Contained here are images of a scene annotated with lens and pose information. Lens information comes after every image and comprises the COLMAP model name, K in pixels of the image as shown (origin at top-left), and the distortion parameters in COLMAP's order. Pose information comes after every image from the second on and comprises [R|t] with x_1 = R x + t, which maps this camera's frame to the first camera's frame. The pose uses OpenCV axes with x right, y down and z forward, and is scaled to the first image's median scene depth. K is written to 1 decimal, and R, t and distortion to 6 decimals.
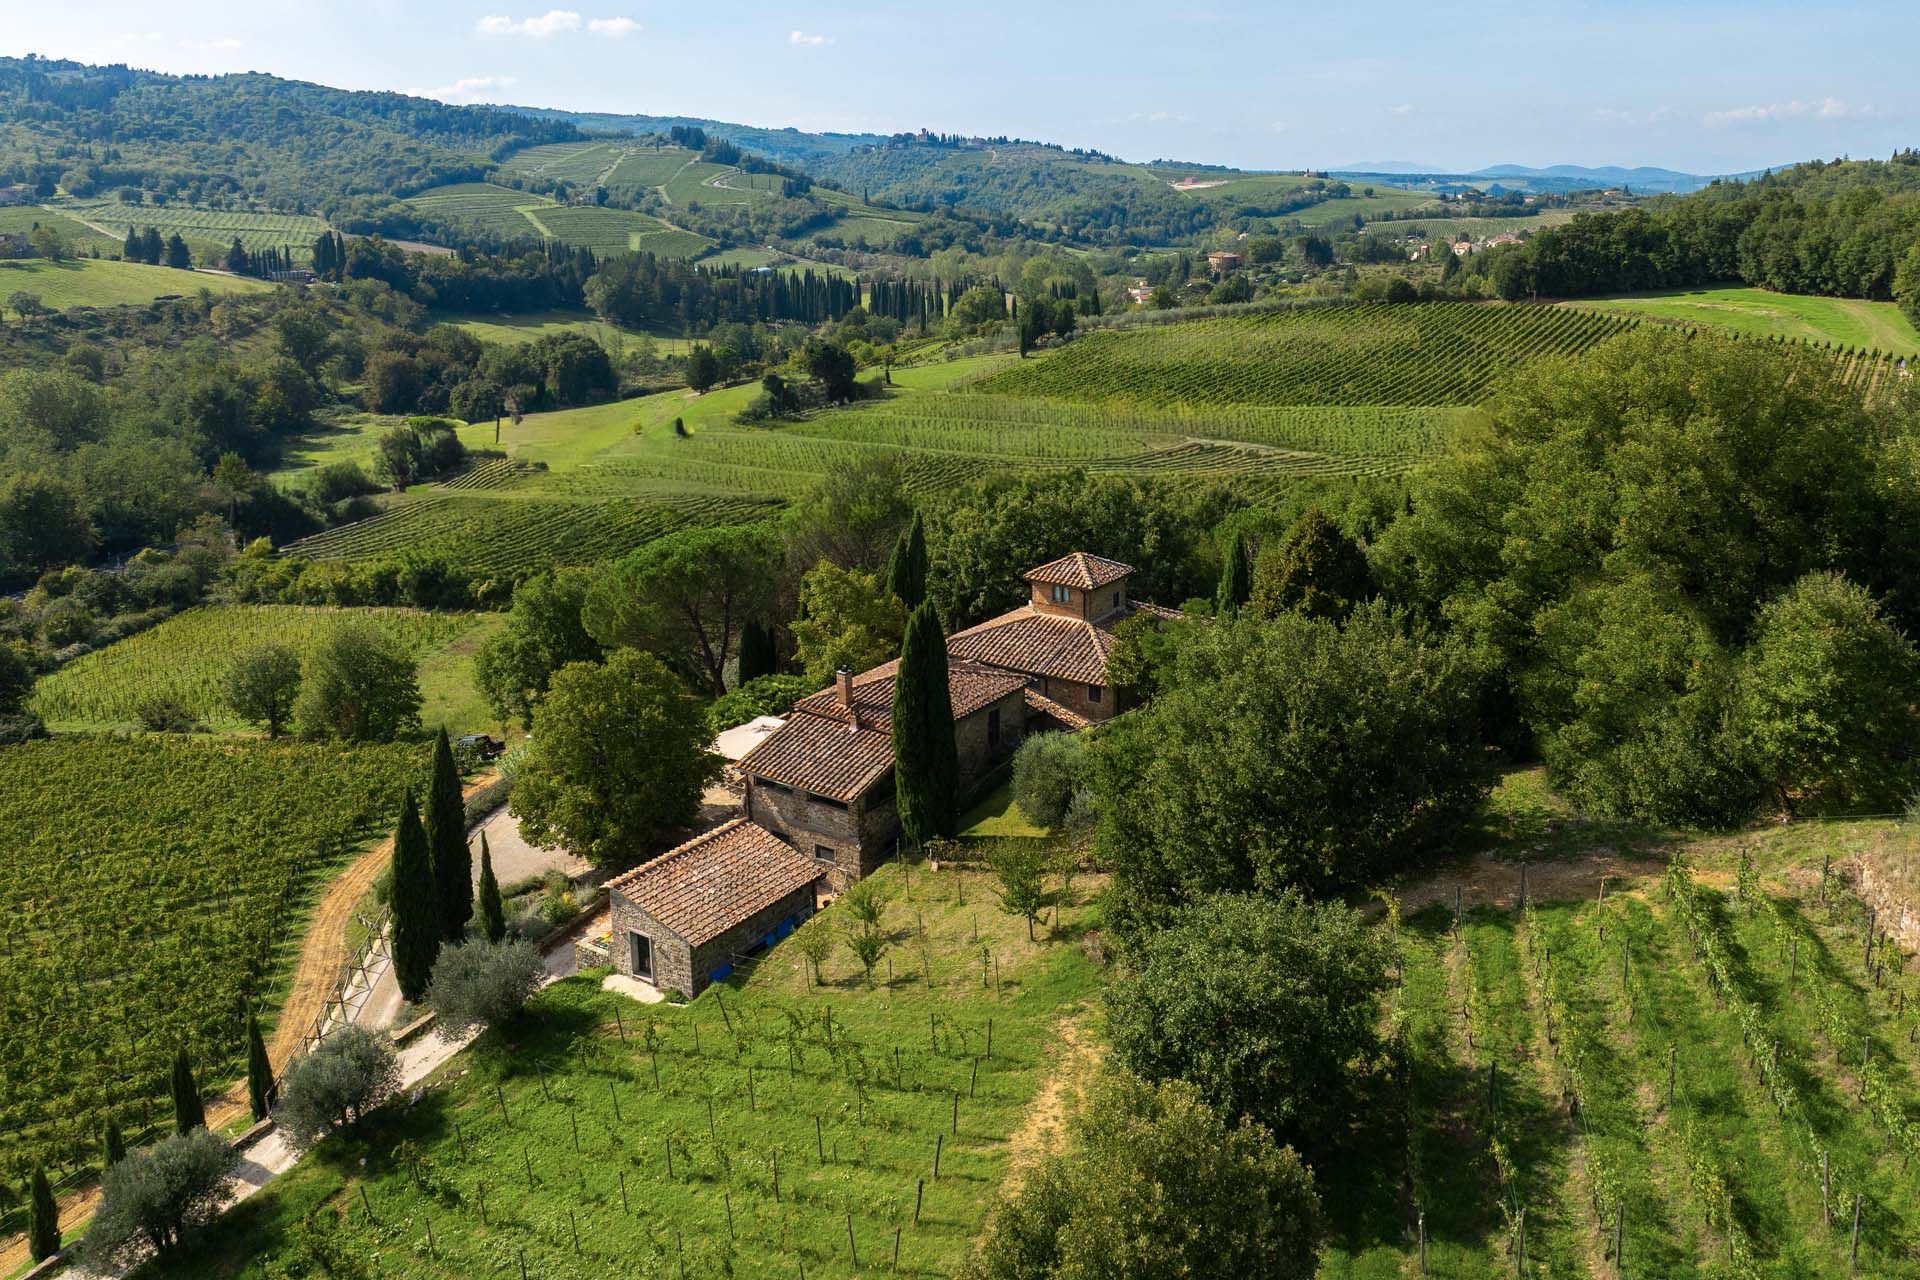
lens RADIAL K [[1092.8, 0, 960.0], [0, 1092.8, 640.0], [0, 0, 1]] dist [-0.037807, 0.001992]
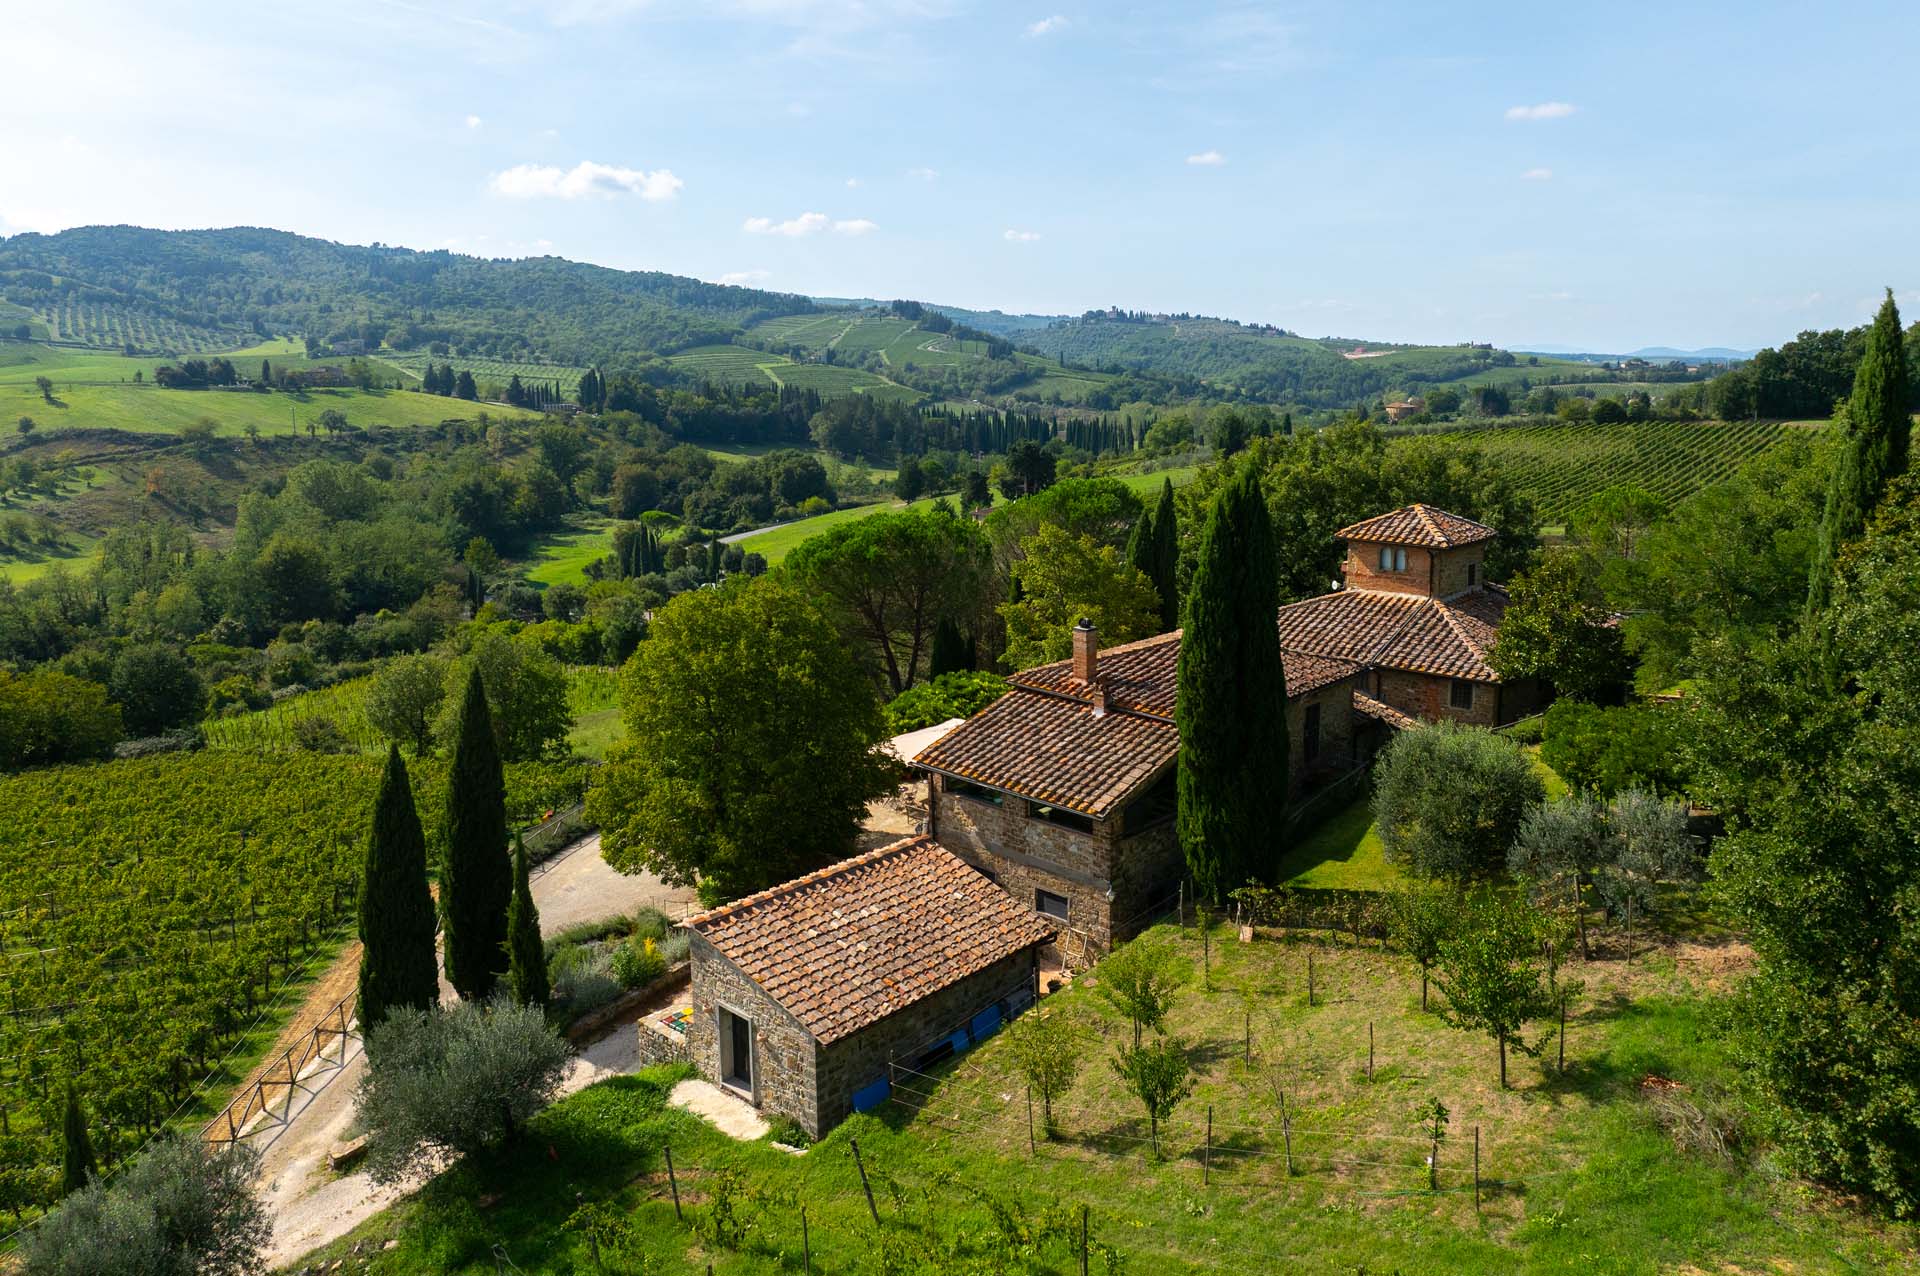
lens RADIAL K [[1423.0, 0, 962.1], [0, 1423.0, 572.3], [0, 0, 1]] dist [0.003830, -0.122475]
pose [[0.983641, 0.026940, -0.178115, 0.076951], [-0.036267, 0.998125, -0.049315, -0.113058], [0.176452, 0.054967, 0.982773, -0.429722]]
